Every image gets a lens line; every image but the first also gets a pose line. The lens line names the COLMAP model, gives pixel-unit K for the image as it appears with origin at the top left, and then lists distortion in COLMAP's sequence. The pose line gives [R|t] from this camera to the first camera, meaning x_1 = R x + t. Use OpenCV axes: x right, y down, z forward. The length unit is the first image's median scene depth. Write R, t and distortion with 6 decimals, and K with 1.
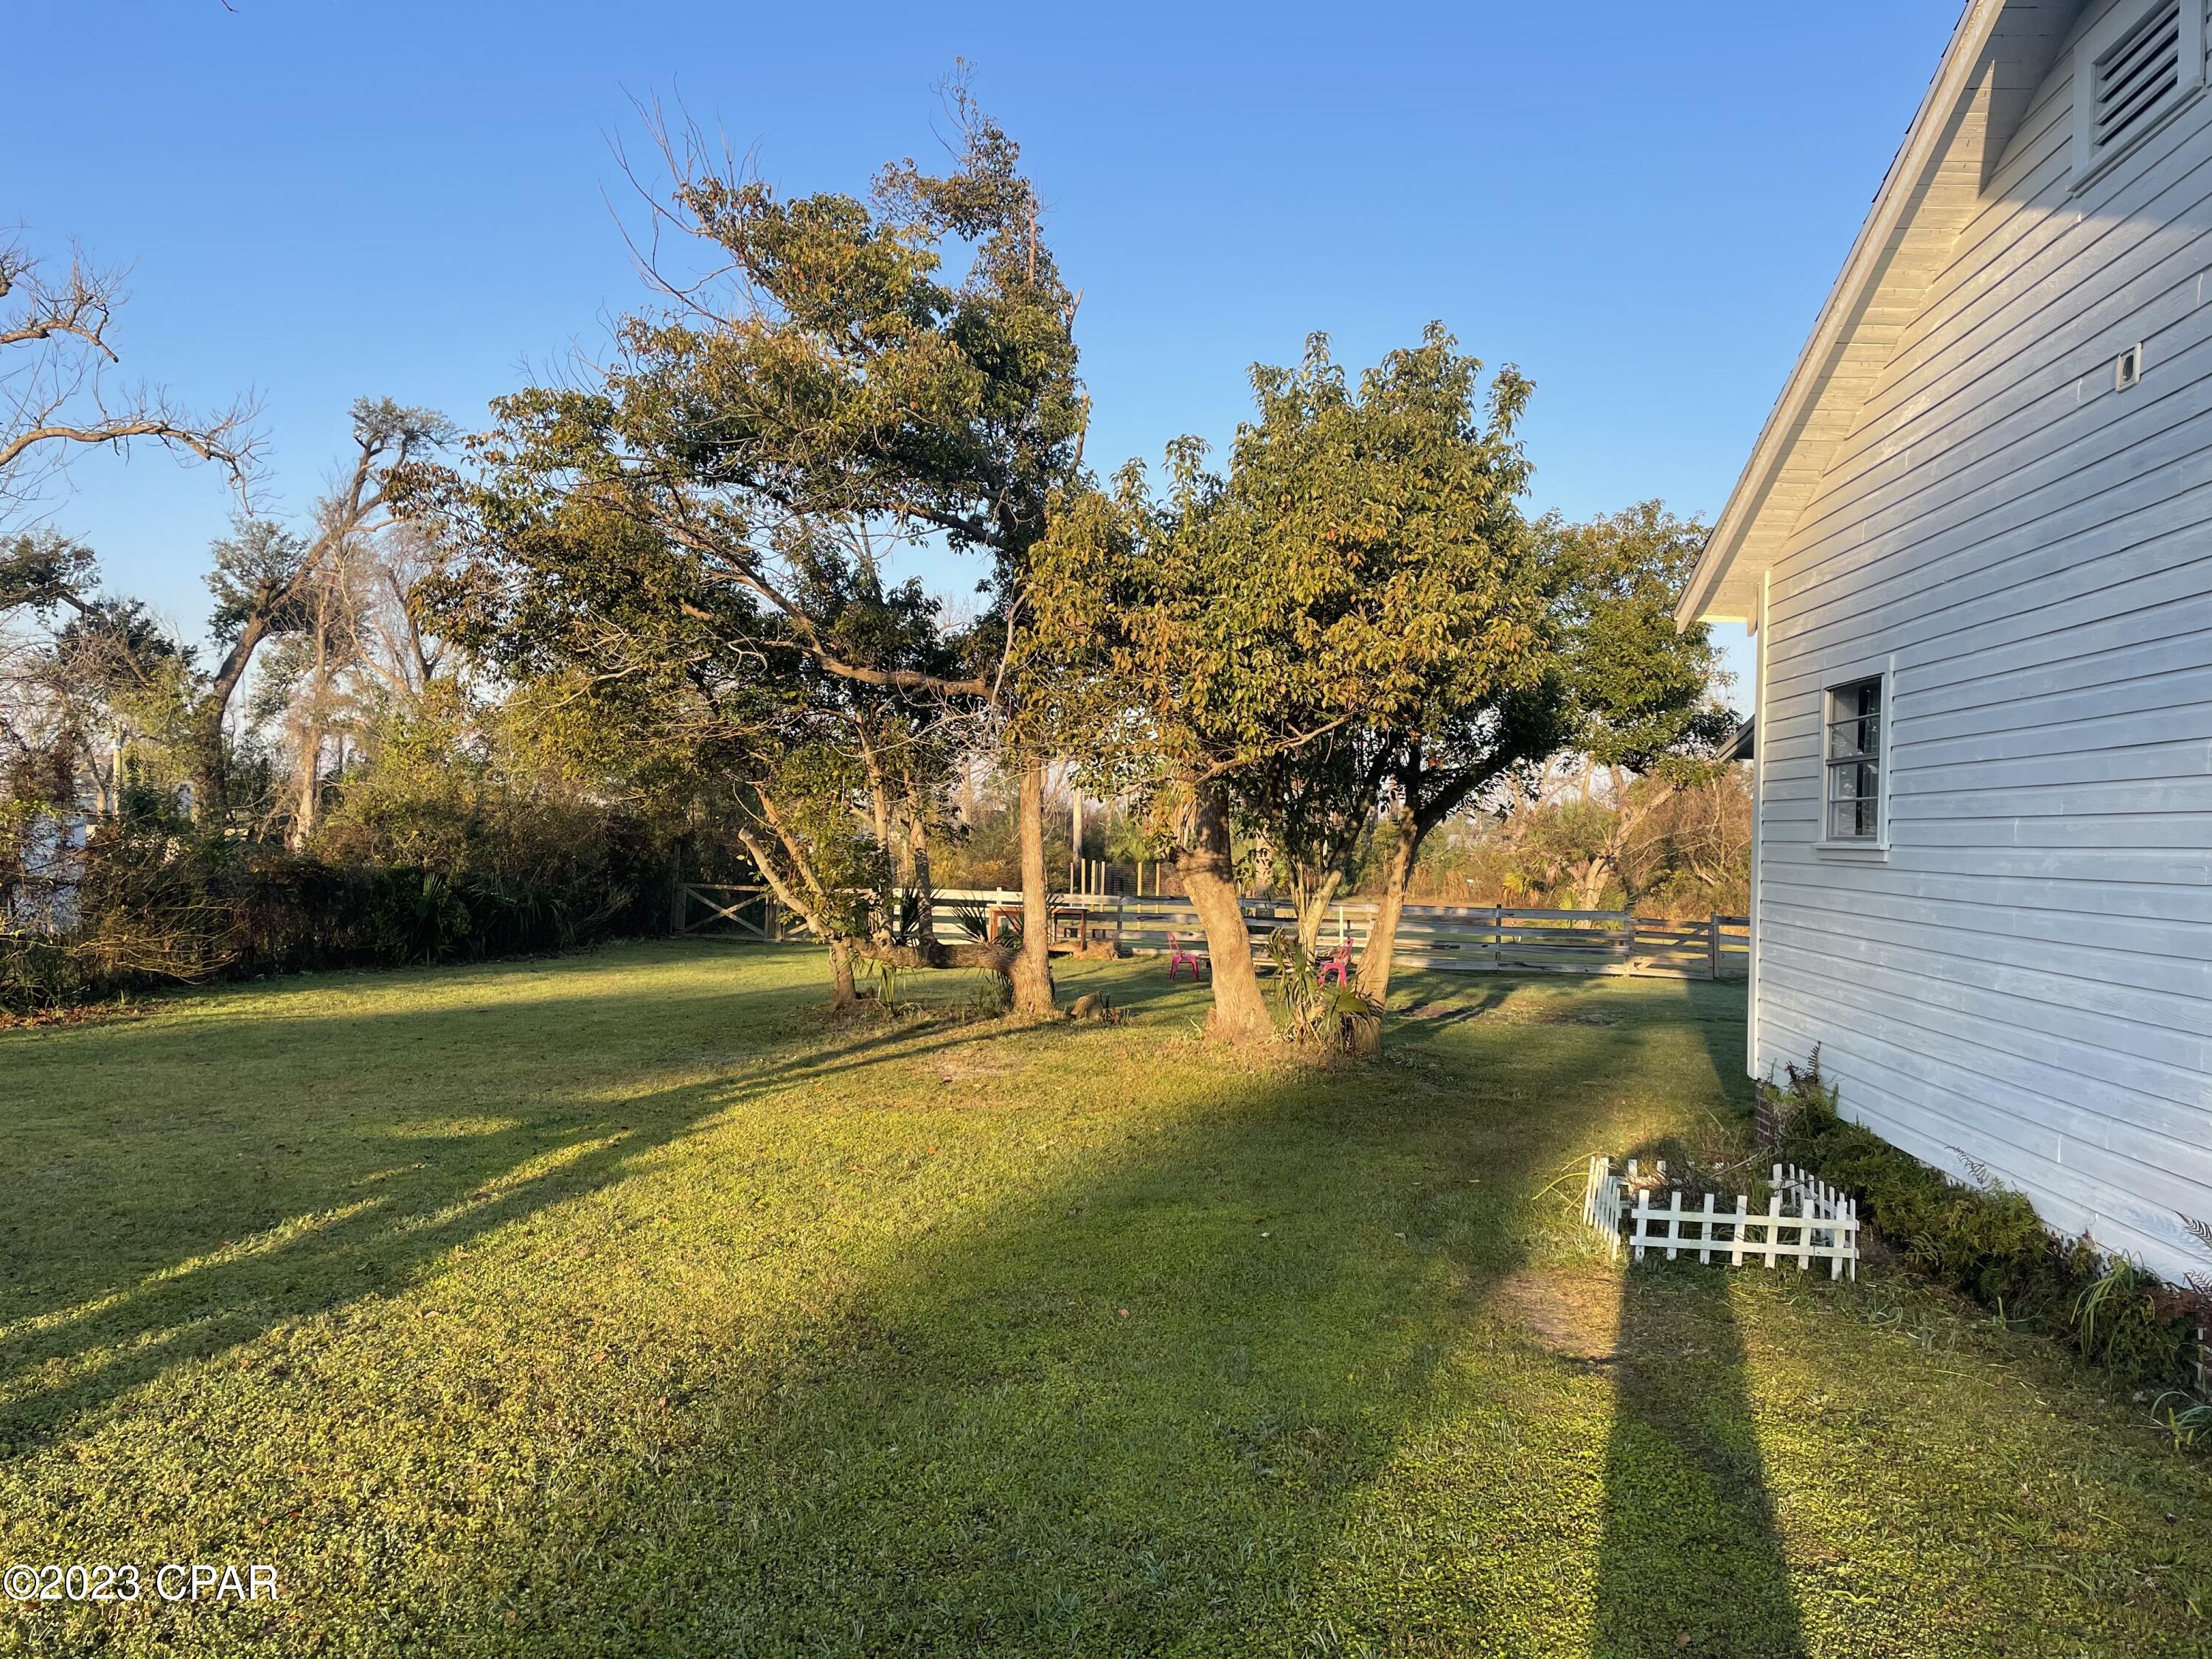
lens RADIAL K [[1431.3, 0, 1106.0], [0, 1431.3, 829.5], [0, 0, 1]] dist [-0.000275, -0.000286]
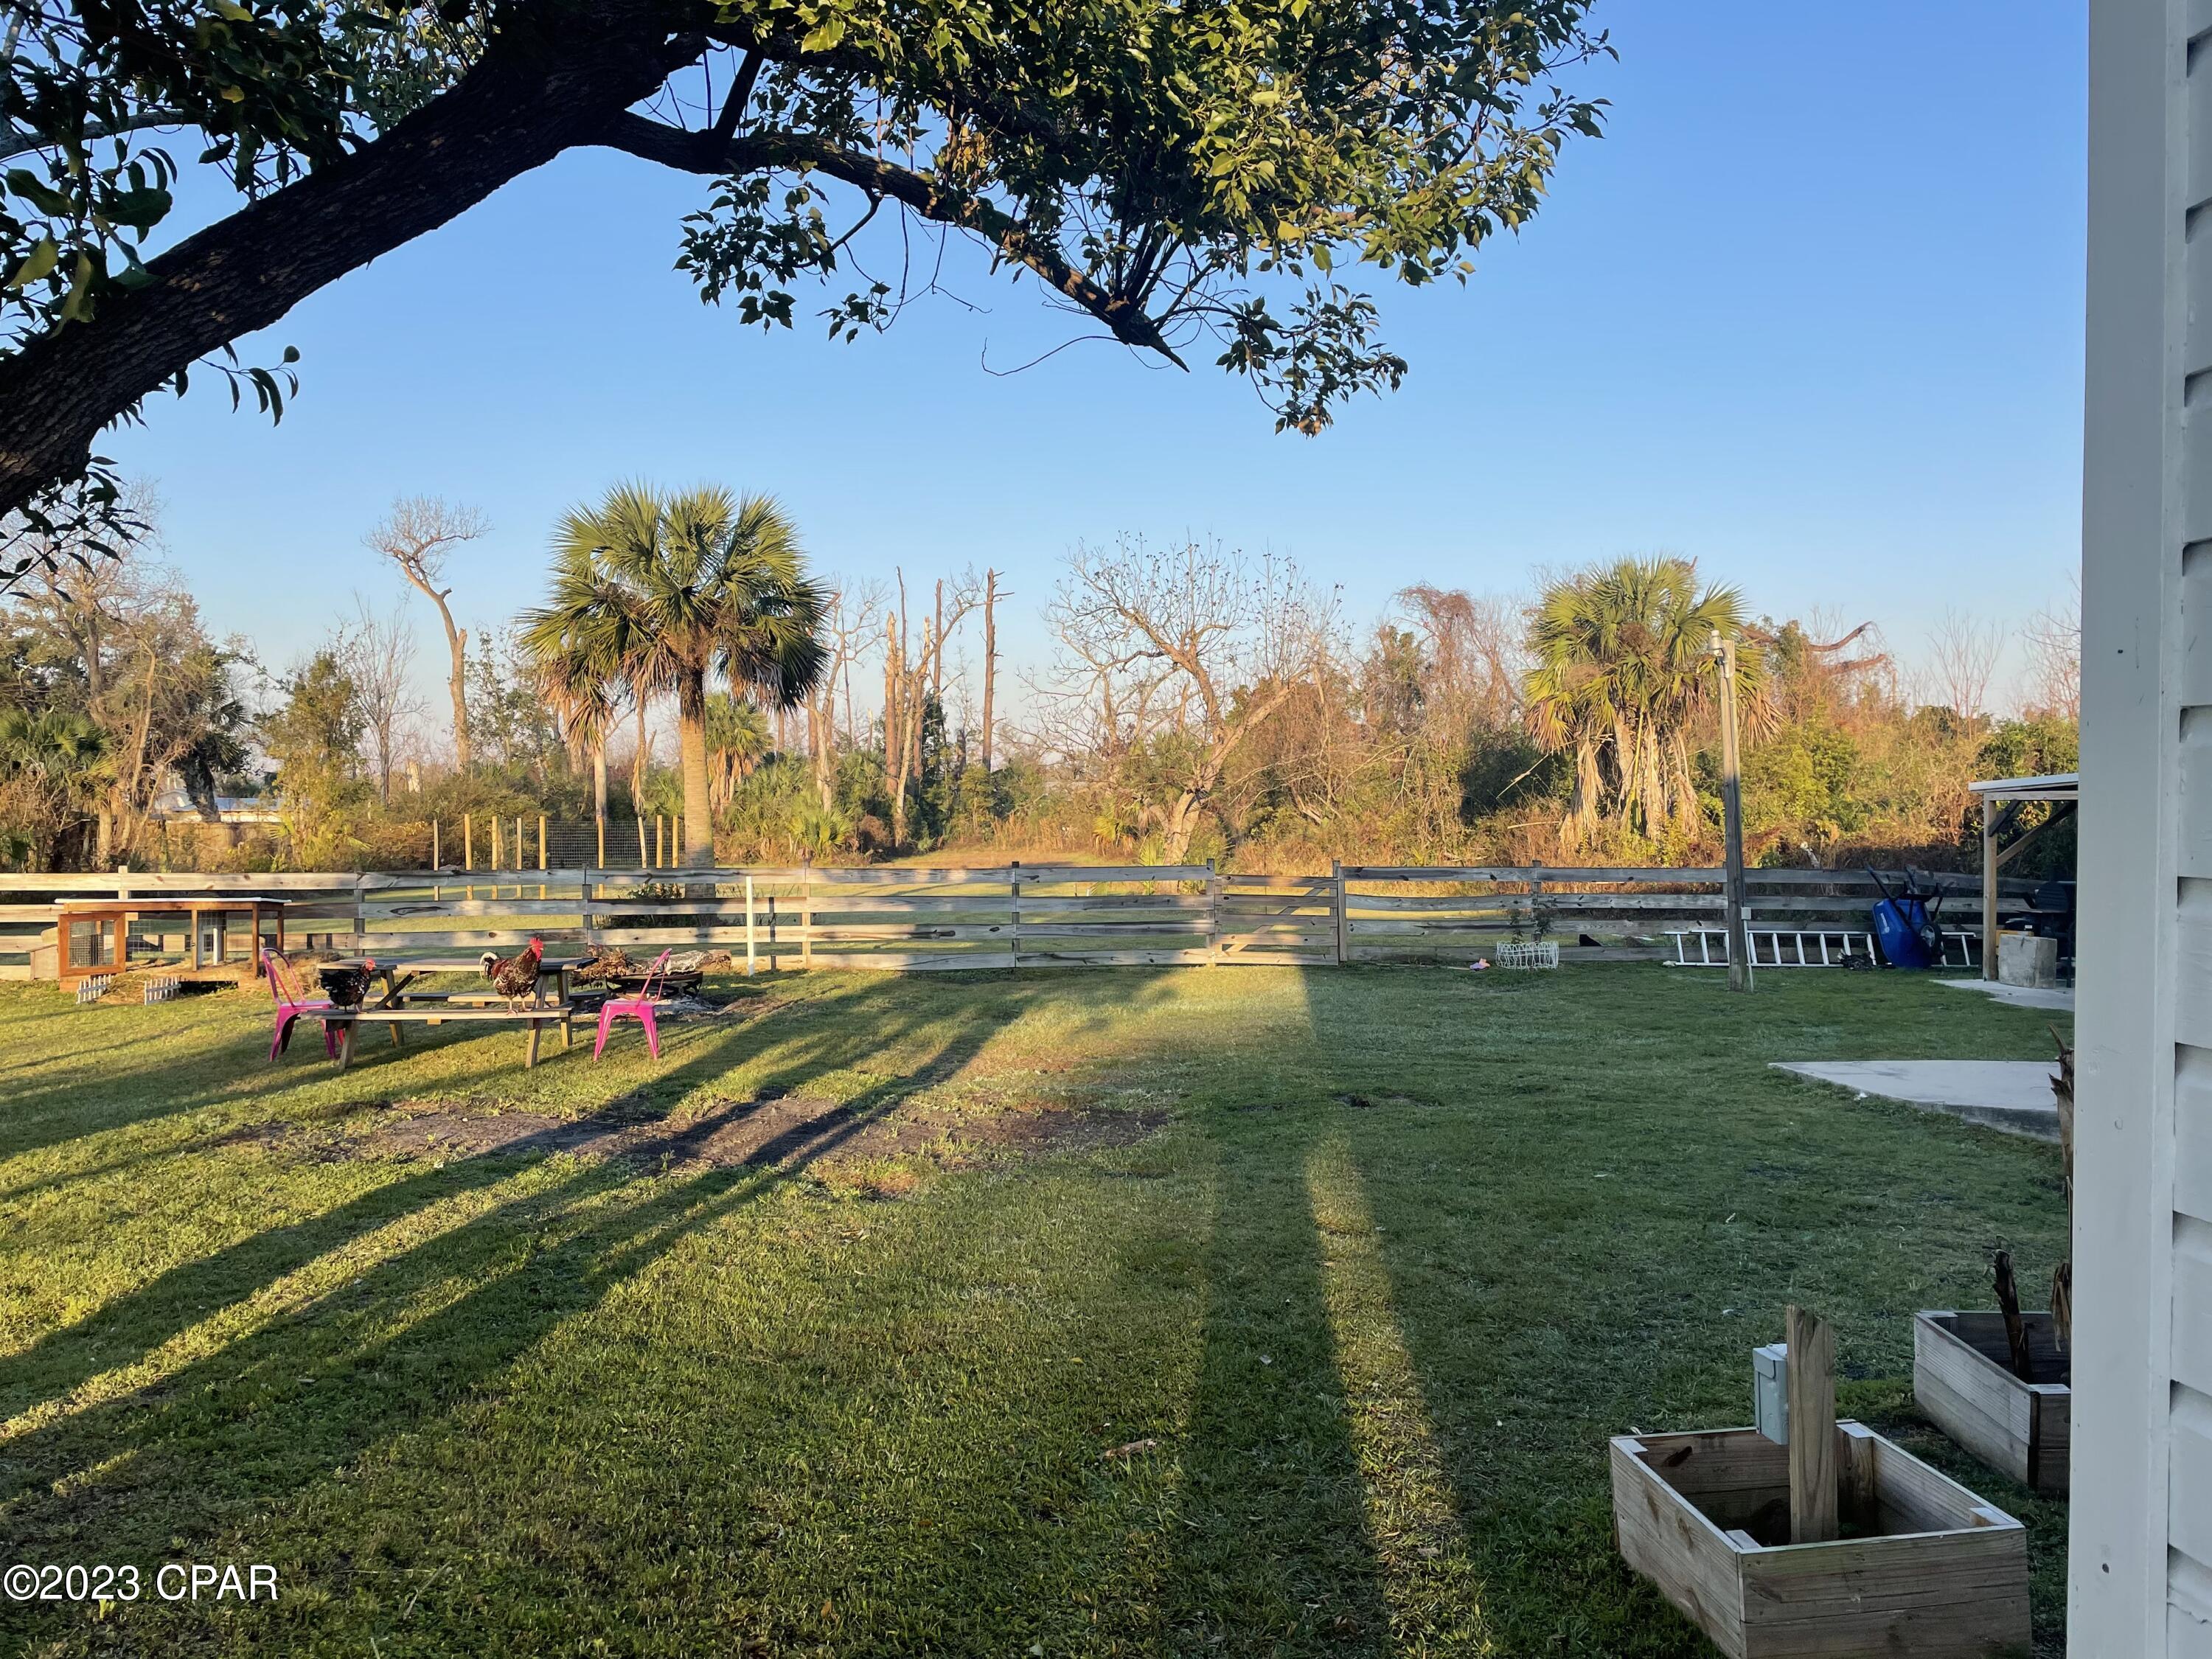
lens RADIAL K [[1431.3, 0, 1106.0], [0, 1431.3, 829.5], [0, 0, 1]] dist [-0.000275, -0.000286]
pose [[0.965882, -0.034349, 0.256696, 0.150700], [0.026285, 0.999049, 0.034781, 0.017544], [-0.257646, -0.026847, 0.965866, 0.384043]]
